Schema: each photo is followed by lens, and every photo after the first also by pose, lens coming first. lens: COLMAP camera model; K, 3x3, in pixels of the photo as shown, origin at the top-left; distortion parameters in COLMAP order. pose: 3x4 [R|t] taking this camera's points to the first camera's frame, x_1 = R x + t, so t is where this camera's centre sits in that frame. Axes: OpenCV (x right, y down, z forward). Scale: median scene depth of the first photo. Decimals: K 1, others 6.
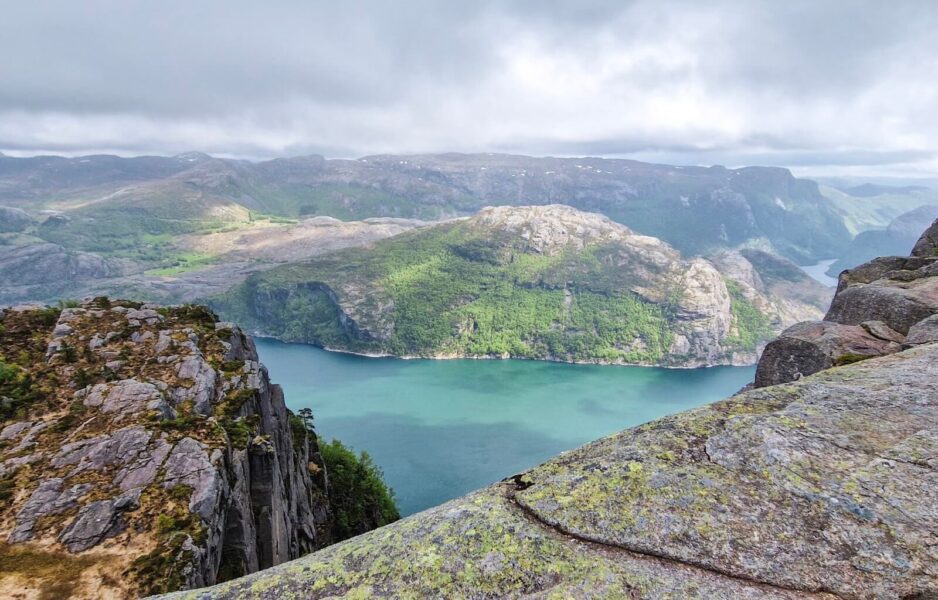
lens RADIAL K [[1477.3, 0, 469.0], [0, 1477.3, 300.0], [0, 0, 1]] dist [0.501122, -0.083059]
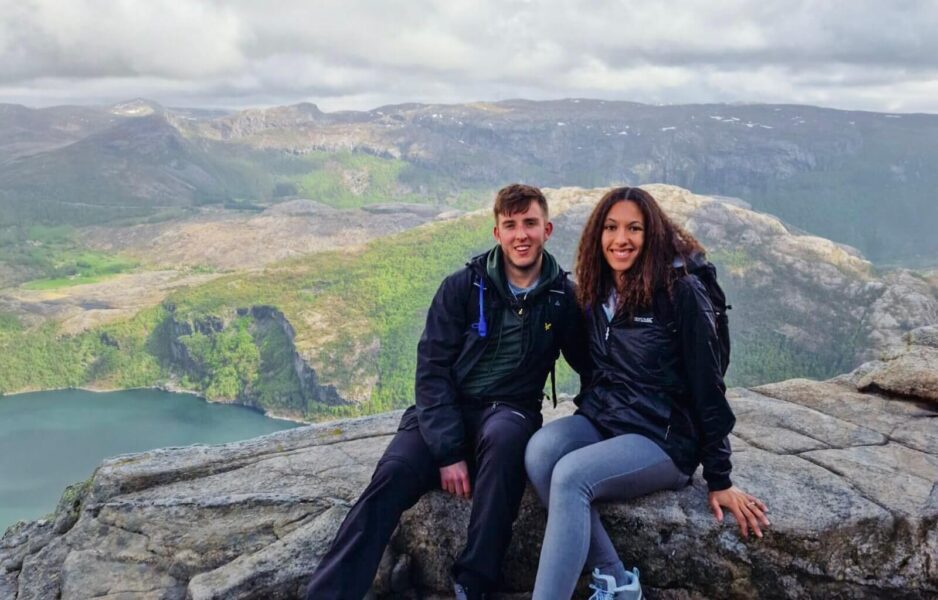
lens RADIAL K [[1477.3, 0, 469.0], [0, 1477.3, 300.0], [0, 0, 1]] dist [0.501122, -0.083059]
pose [[0.980293, 0.021975, -0.196321, 0.107314], [-0.013035, 0.998823, 0.046717, -0.045119], [0.197117, -0.043237, 0.979426, 0.379795]]
